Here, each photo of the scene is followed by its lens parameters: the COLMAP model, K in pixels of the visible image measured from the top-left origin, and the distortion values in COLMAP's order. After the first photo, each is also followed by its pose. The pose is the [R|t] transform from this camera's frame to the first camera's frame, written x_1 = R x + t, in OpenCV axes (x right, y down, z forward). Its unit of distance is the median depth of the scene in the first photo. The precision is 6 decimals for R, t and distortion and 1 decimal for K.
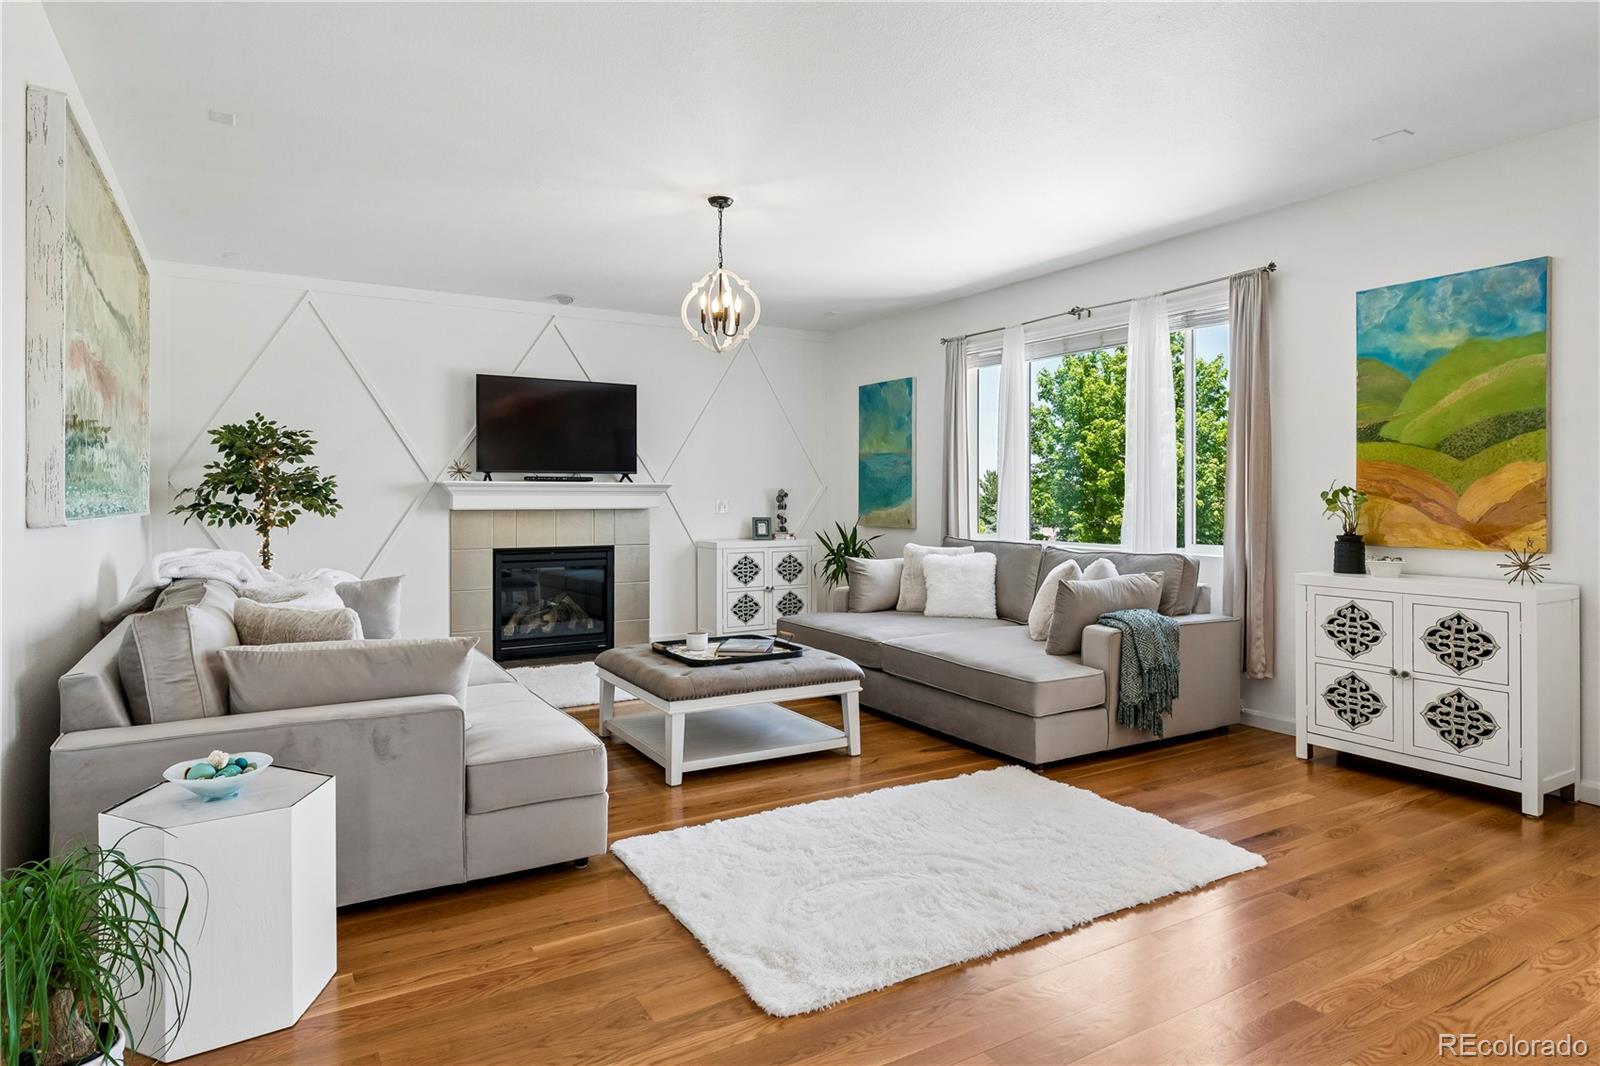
lens RADIAL K [[915.4, 0, 785.2], [0, 915.4, 499.5], [0, 0, 1]] dist [0.002642, -0.003274]
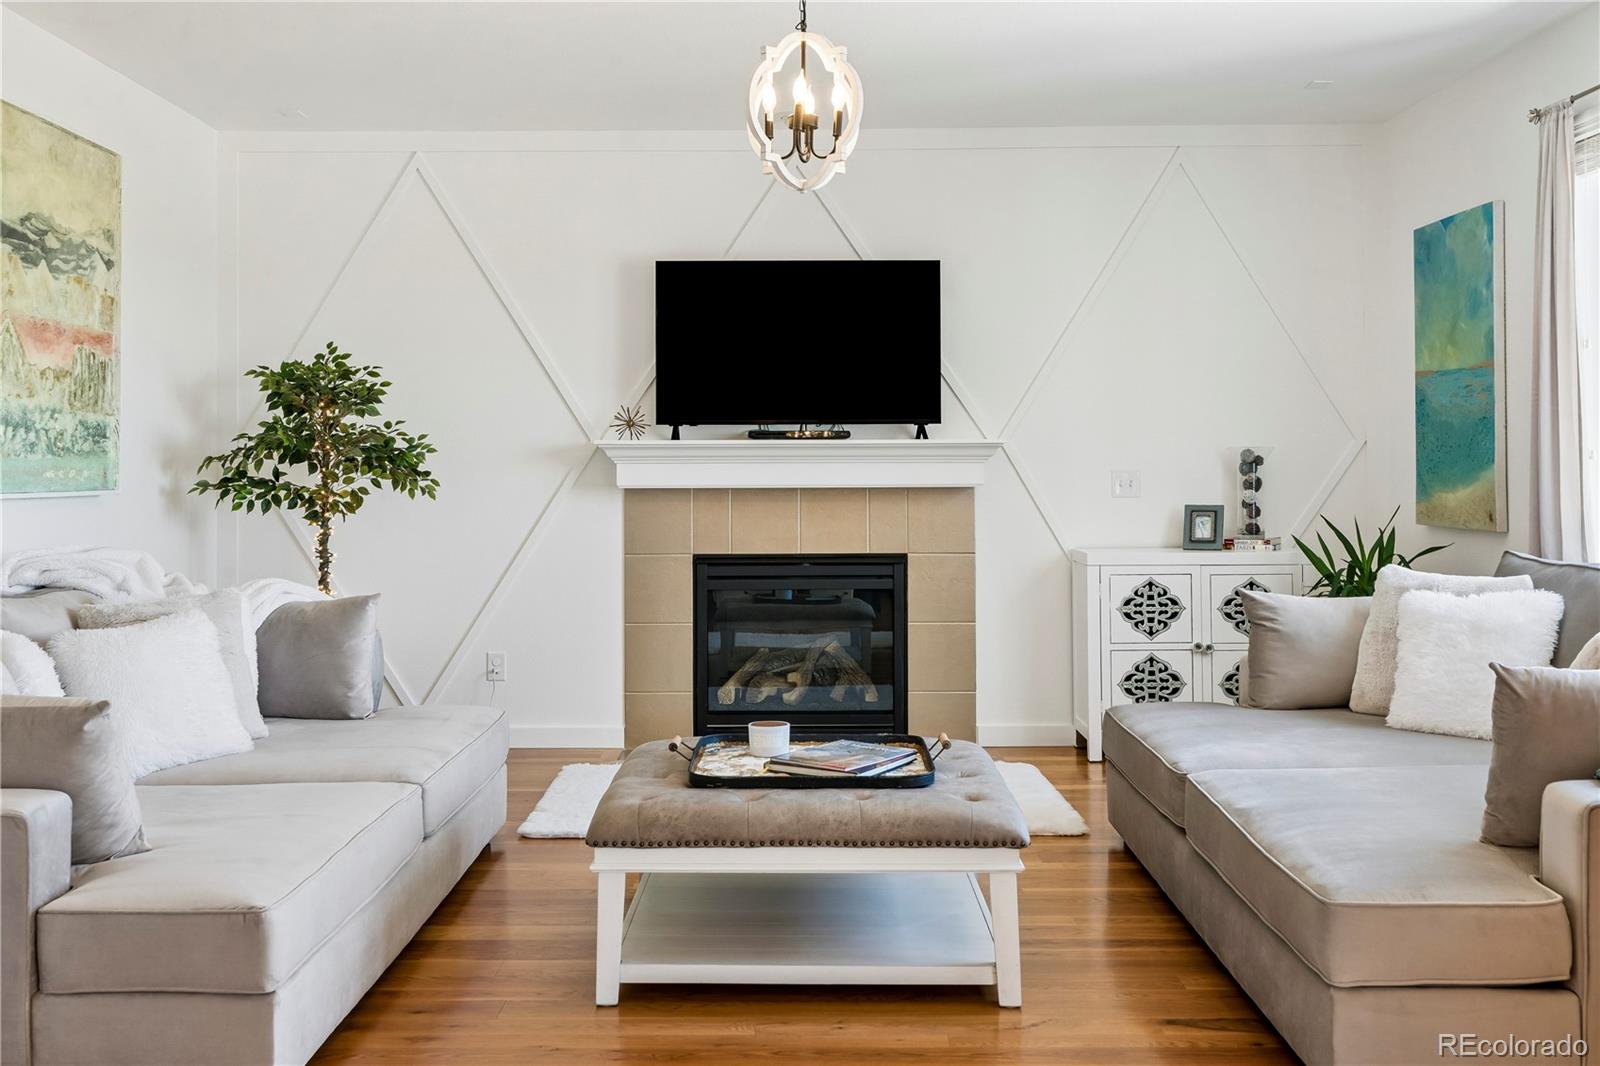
lens RADIAL K [[1612.0, 0, 782.7], [0, 1612.0, 448.1], [0, 0, 1]] dist [0.013670, 0.000000]
pose [[0.858715, -0.008867, -0.512377, 0.271804], [0.002518, 0.999911, -0.013084, -0.001058], [0.512448, 0.009945, 0.858661, 0.140363]]
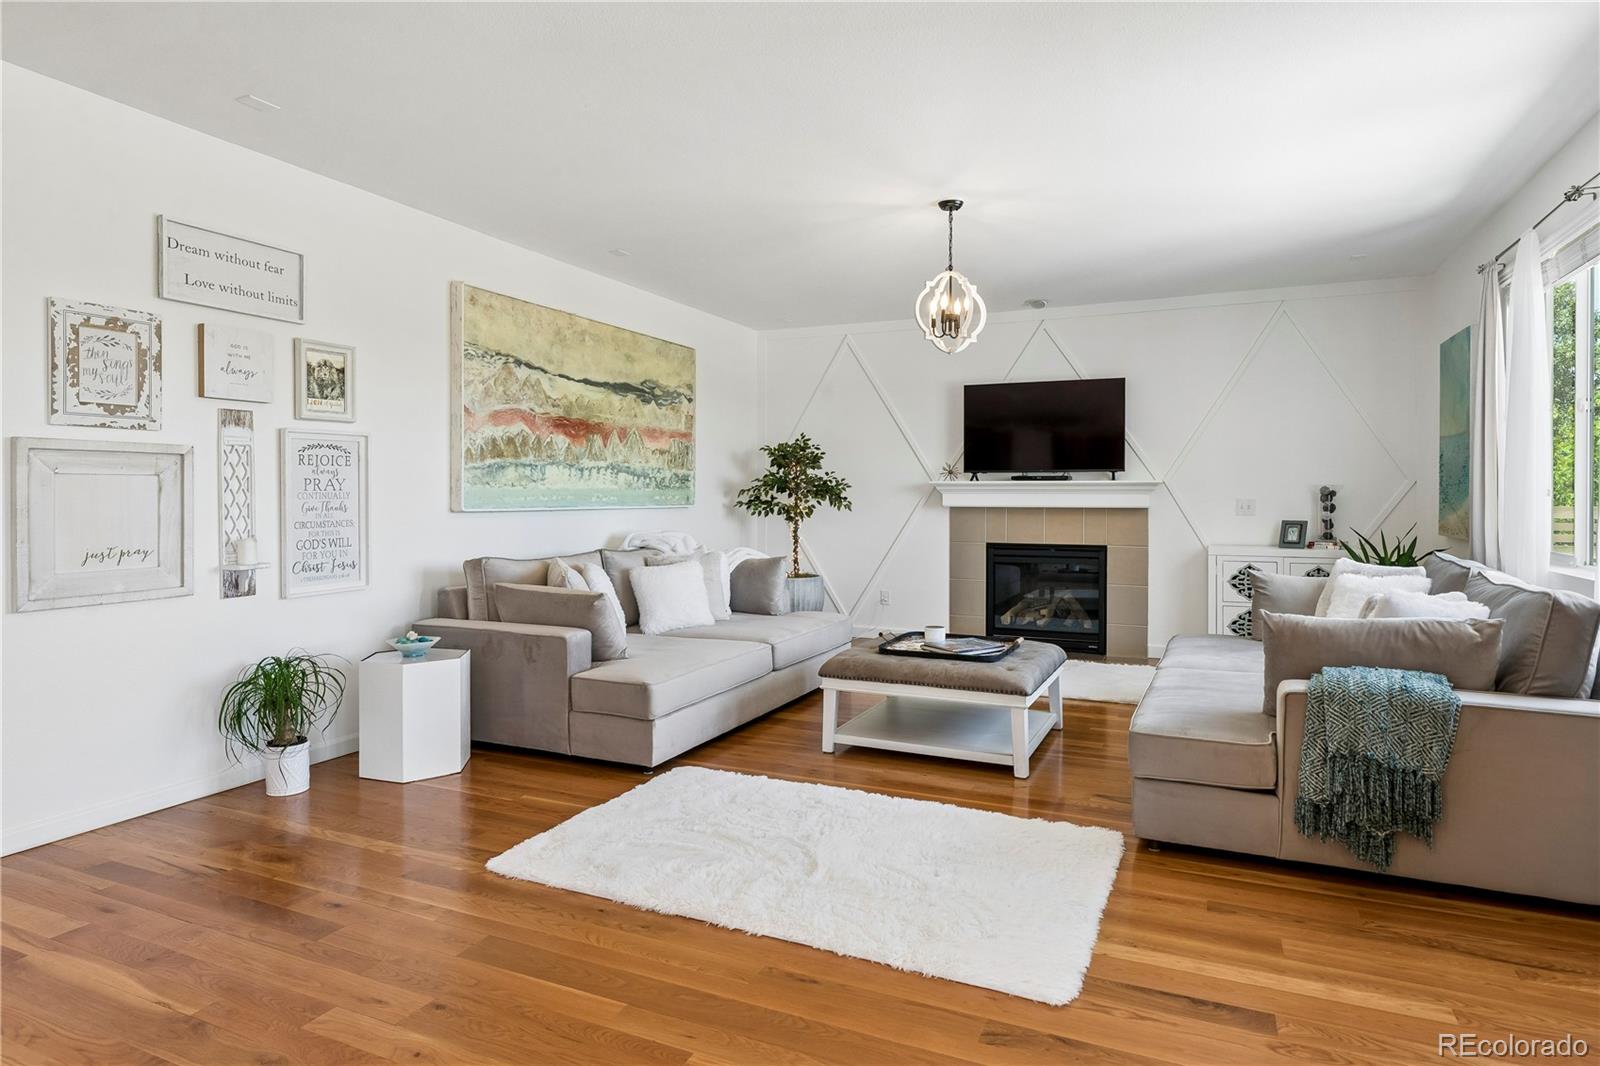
lens RADIAL K [[915.4, 0, 799.9], [0, 915.4, 507.0], [0, 0, 1]] dist [0.002642, -0.003274]
pose [[0.575843, 0.011669, -0.817477, 0.460863], [-0.003167, 0.999922, 0.012042, -0.001494], [0.817554, -0.004346, 0.575835, 0.193385]]
